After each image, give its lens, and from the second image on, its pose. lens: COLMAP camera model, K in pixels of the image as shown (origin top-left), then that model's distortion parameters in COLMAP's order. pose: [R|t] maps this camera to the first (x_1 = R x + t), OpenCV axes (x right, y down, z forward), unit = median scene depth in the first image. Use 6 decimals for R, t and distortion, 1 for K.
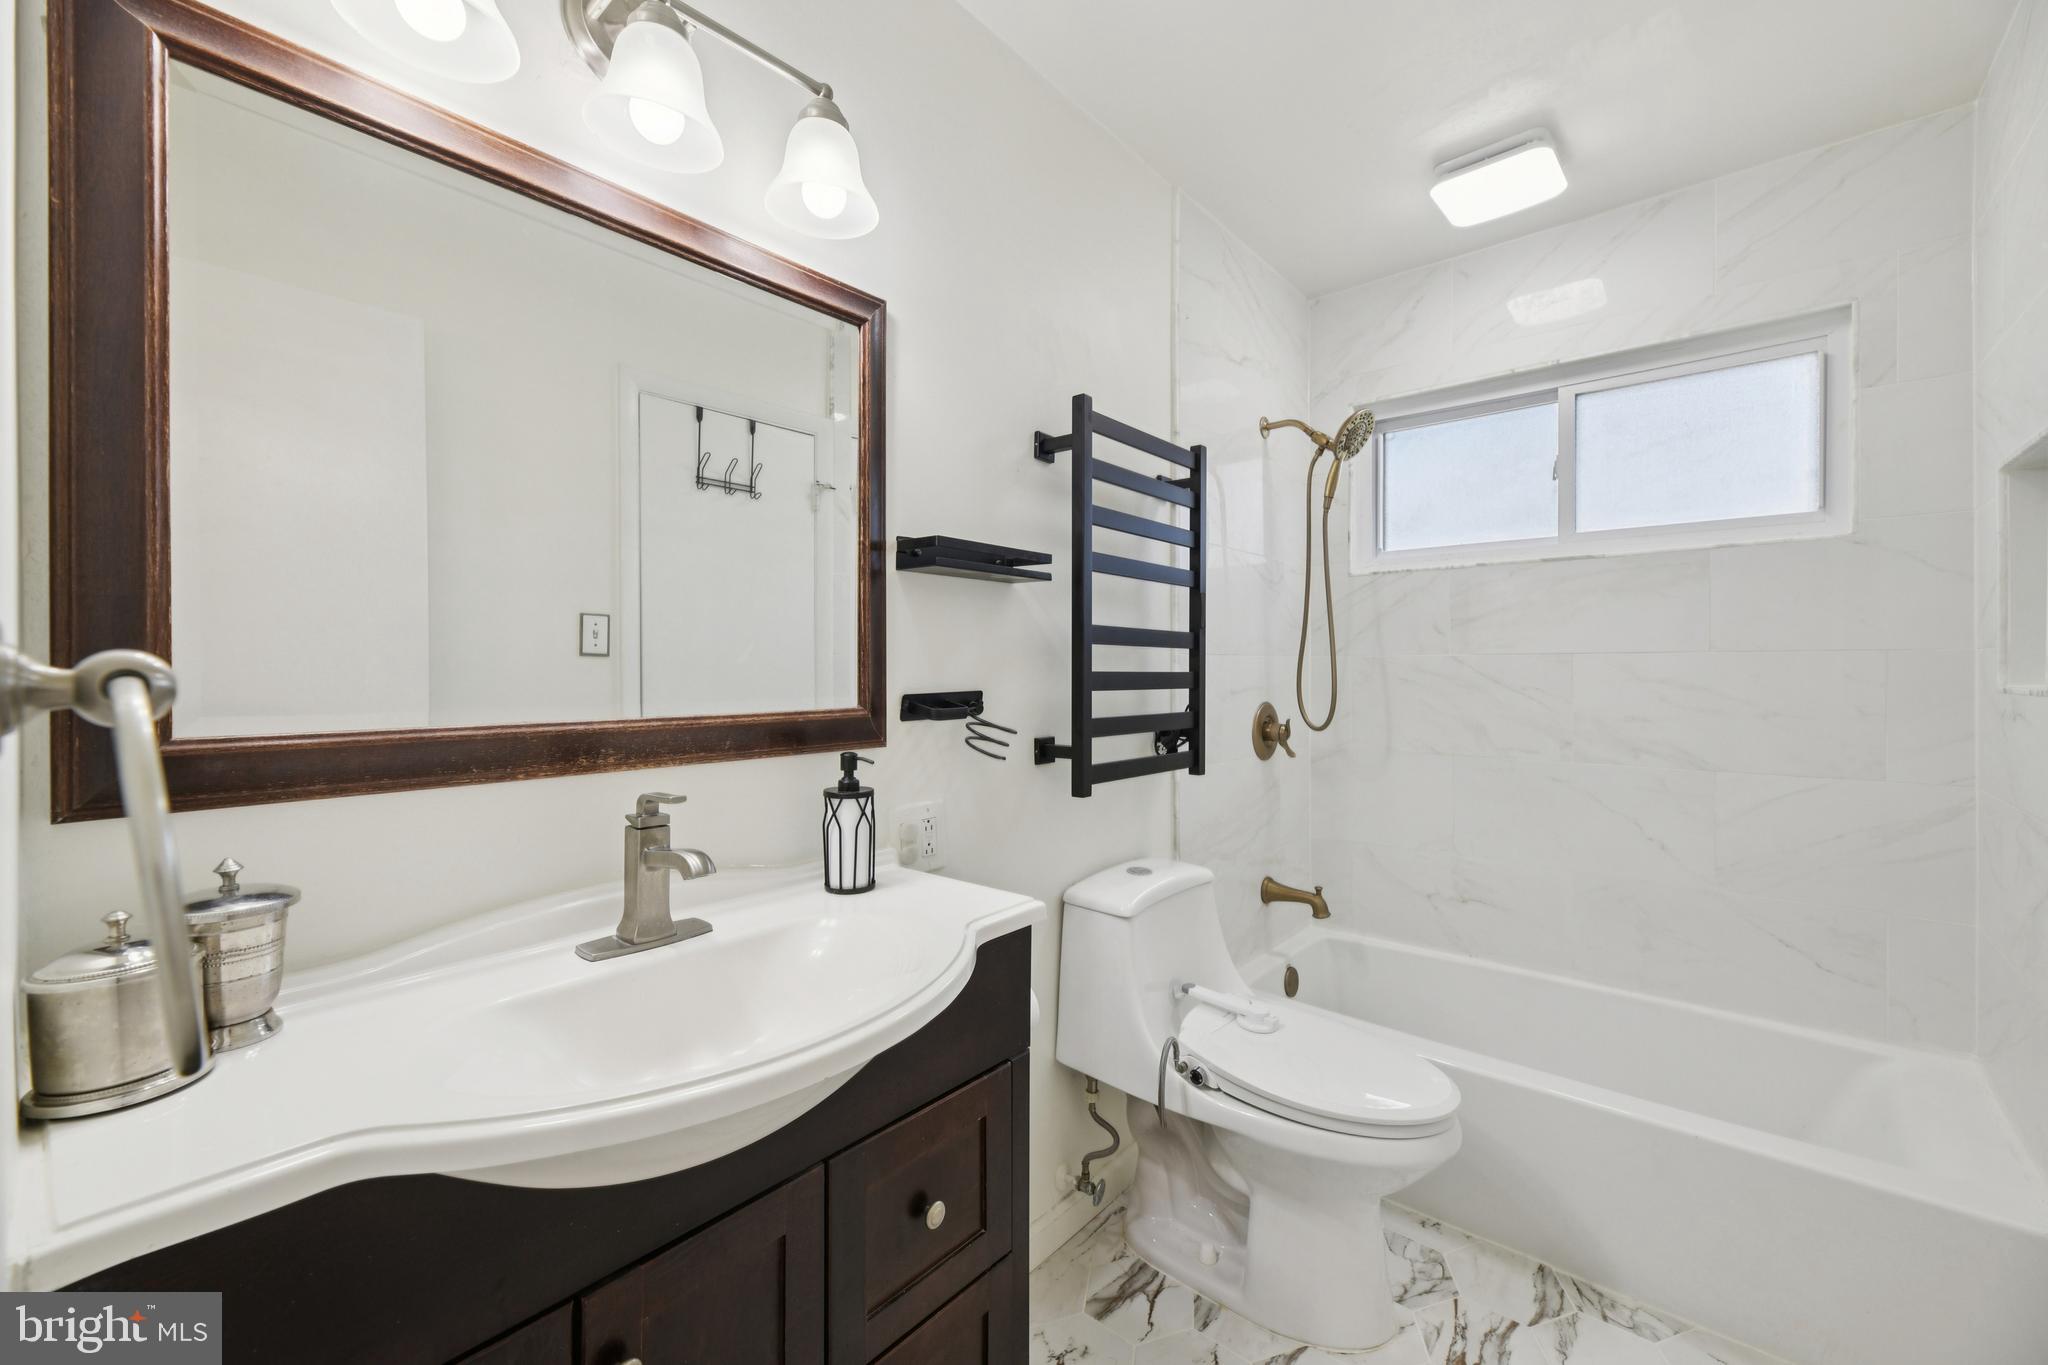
lens RADIAL K [[818.3, 0, 1019.3], [0, 818.3, 666.2], [0, 0, 1]] dist [0.009314, -0.000662]
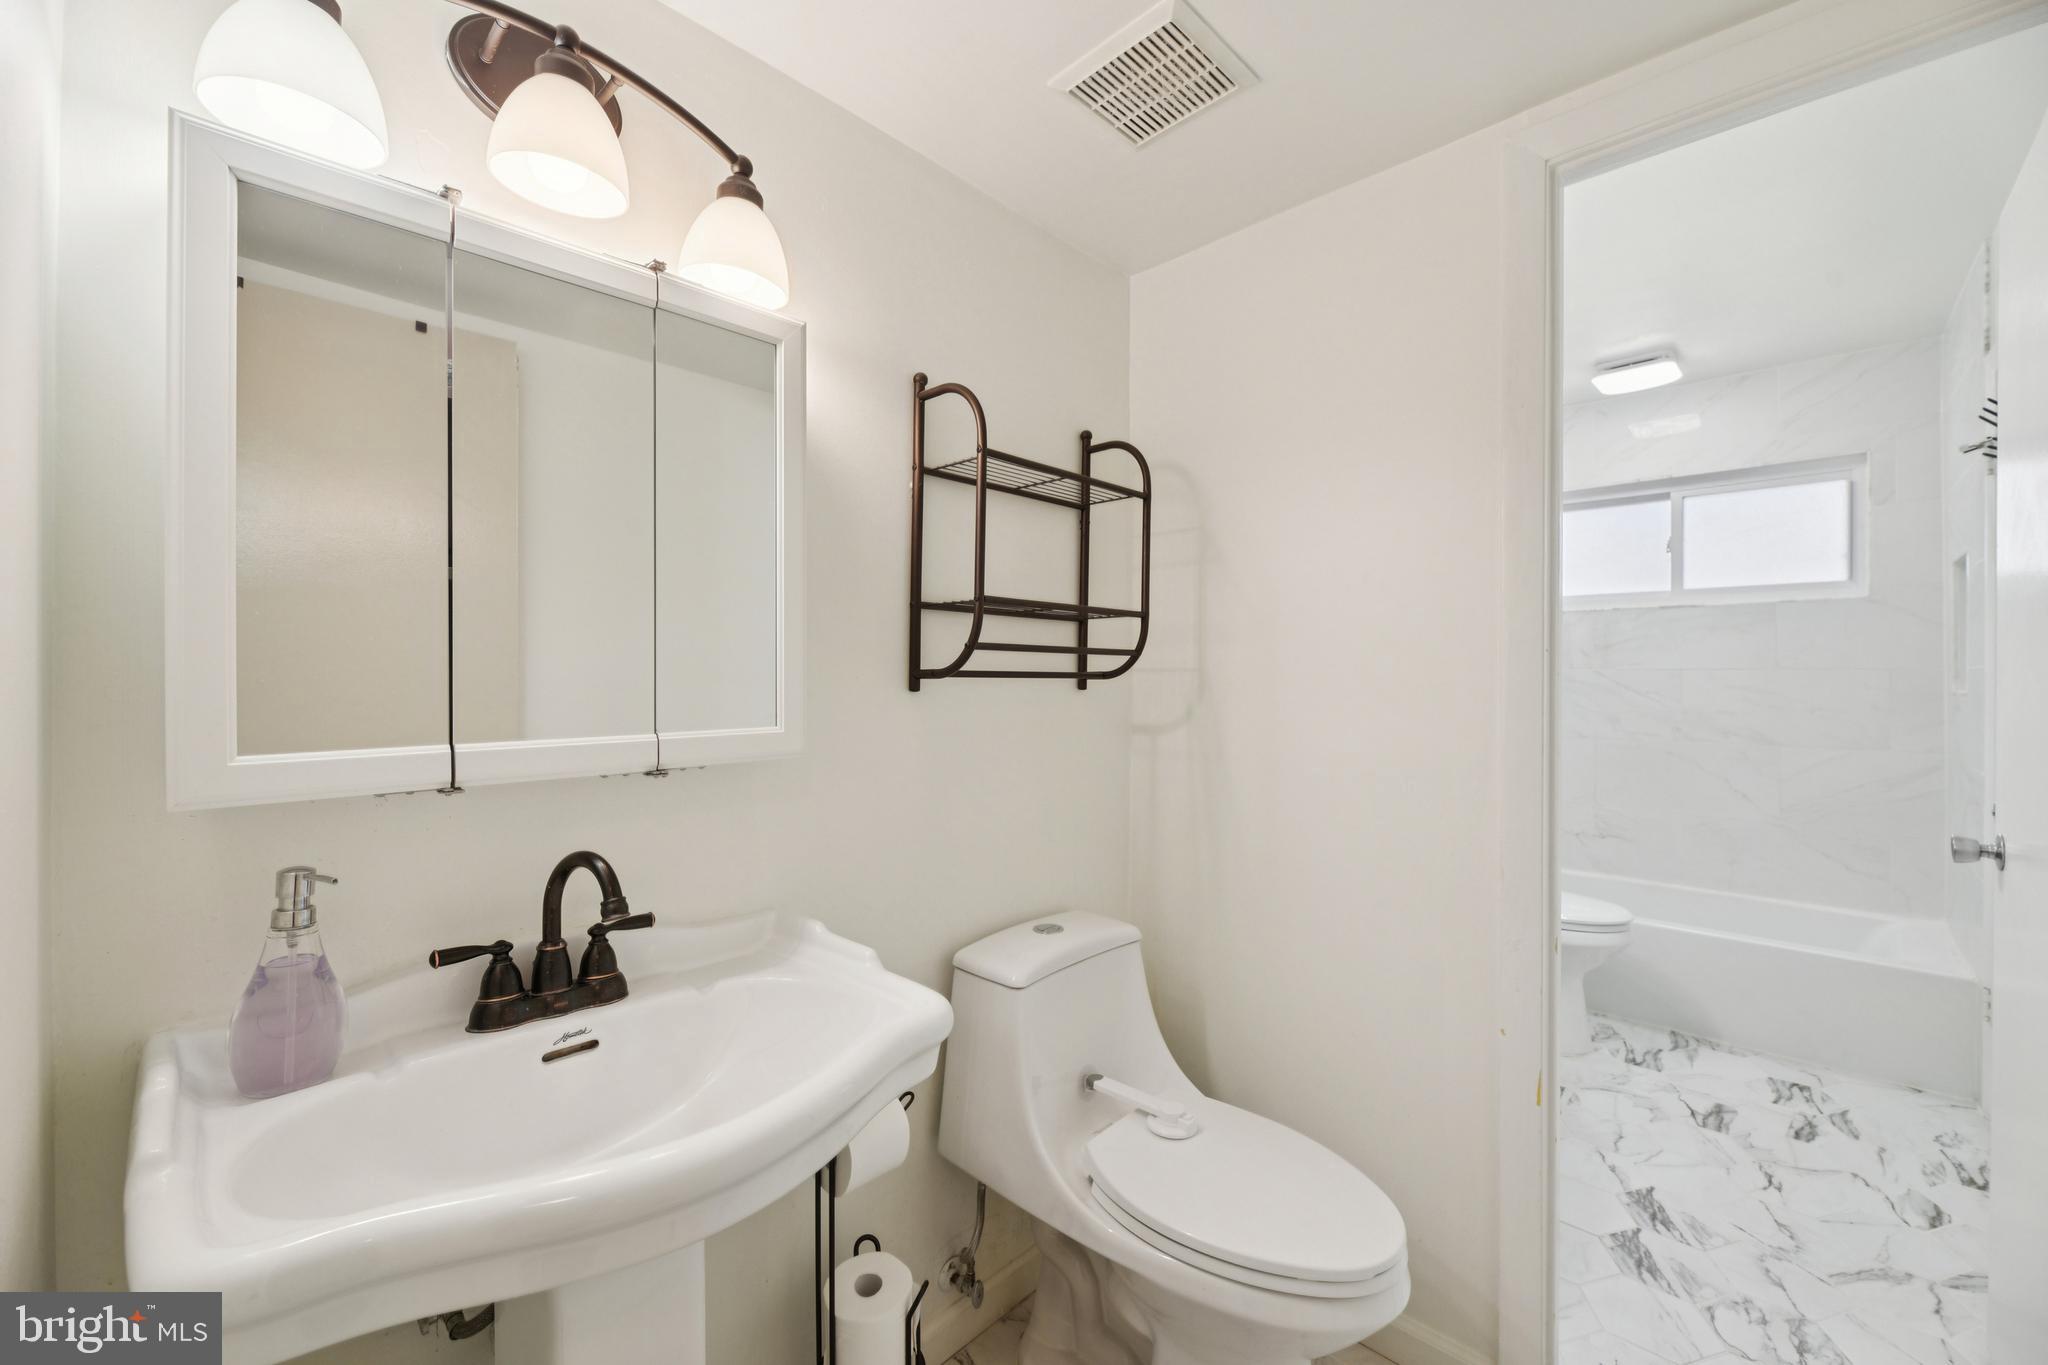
lens RADIAL K [[818.3, 0, 1028.5], [0, 818.3, 665.2], [0, 0, 1]] dist [0.009314, -0.000662]
pose [[0.999150, 0.005106, -0.040898, -0.515595], [-0.005454, 0.999950, -0.008403, -0.004328], [0.040853, 0.008619, 0.999128, -0.621463]]
